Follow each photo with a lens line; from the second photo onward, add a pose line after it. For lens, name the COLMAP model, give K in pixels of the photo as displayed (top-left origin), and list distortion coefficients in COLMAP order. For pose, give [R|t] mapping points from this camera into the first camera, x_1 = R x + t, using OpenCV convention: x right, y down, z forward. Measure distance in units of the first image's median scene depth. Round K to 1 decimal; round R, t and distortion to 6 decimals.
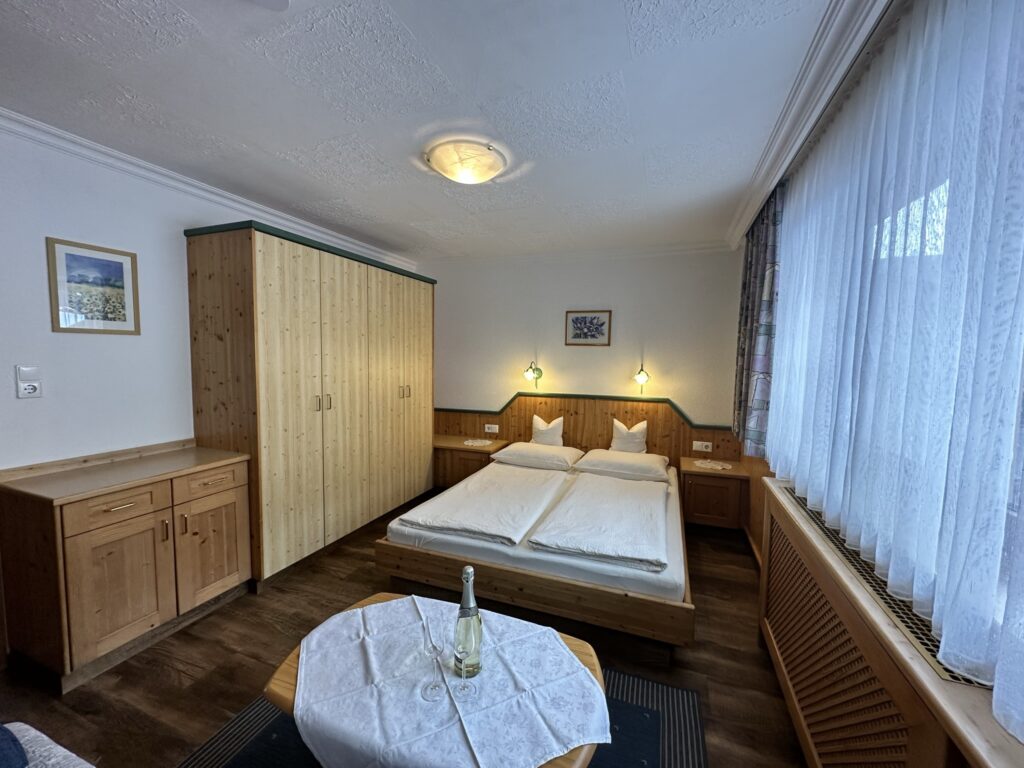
lens RADIAL K [[405.2, 0, 512.0], [0, 405.2, 384.0], [0, 0, 1]] dist [-0.002169, -0.000126]
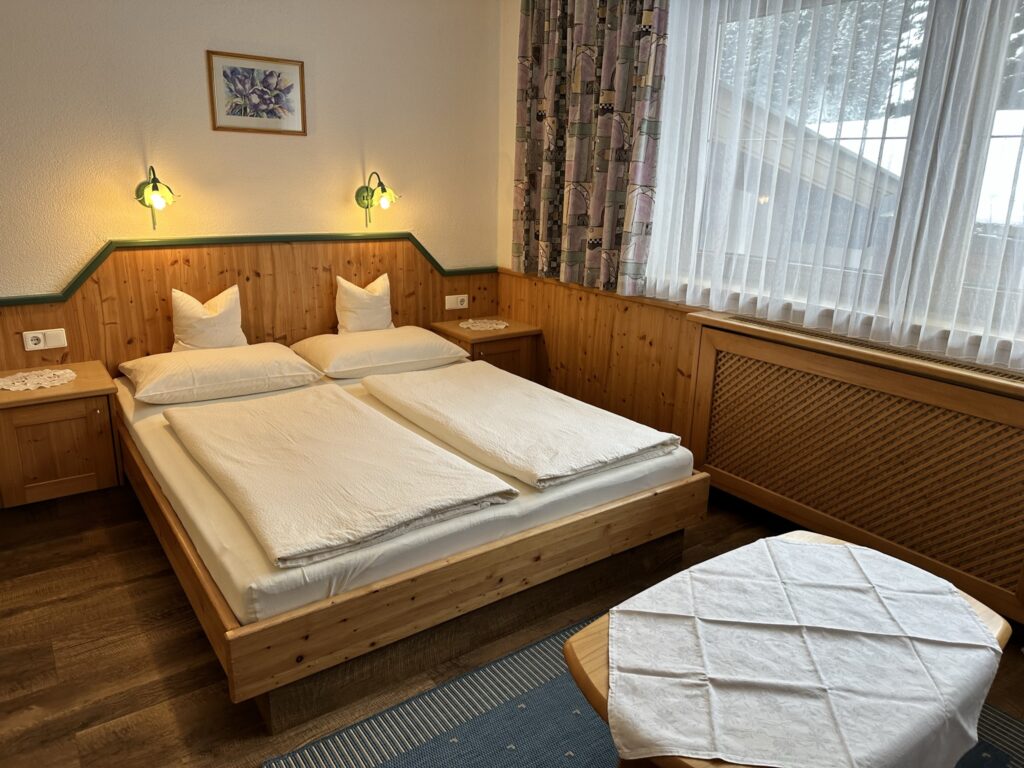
lens RADIAL K [[707.4, 0, 512.0], [0, 707.4, 384.0], [0, 0, 1]] dist [0.081172, -0.116697]
pose [[0.549100, -0.238202, 0.801093, -0.445102], [0.038992, 0.964781, 0.260148, -0.016893], [-0.834847, -0.111611, 0.539049, 0.267161]]
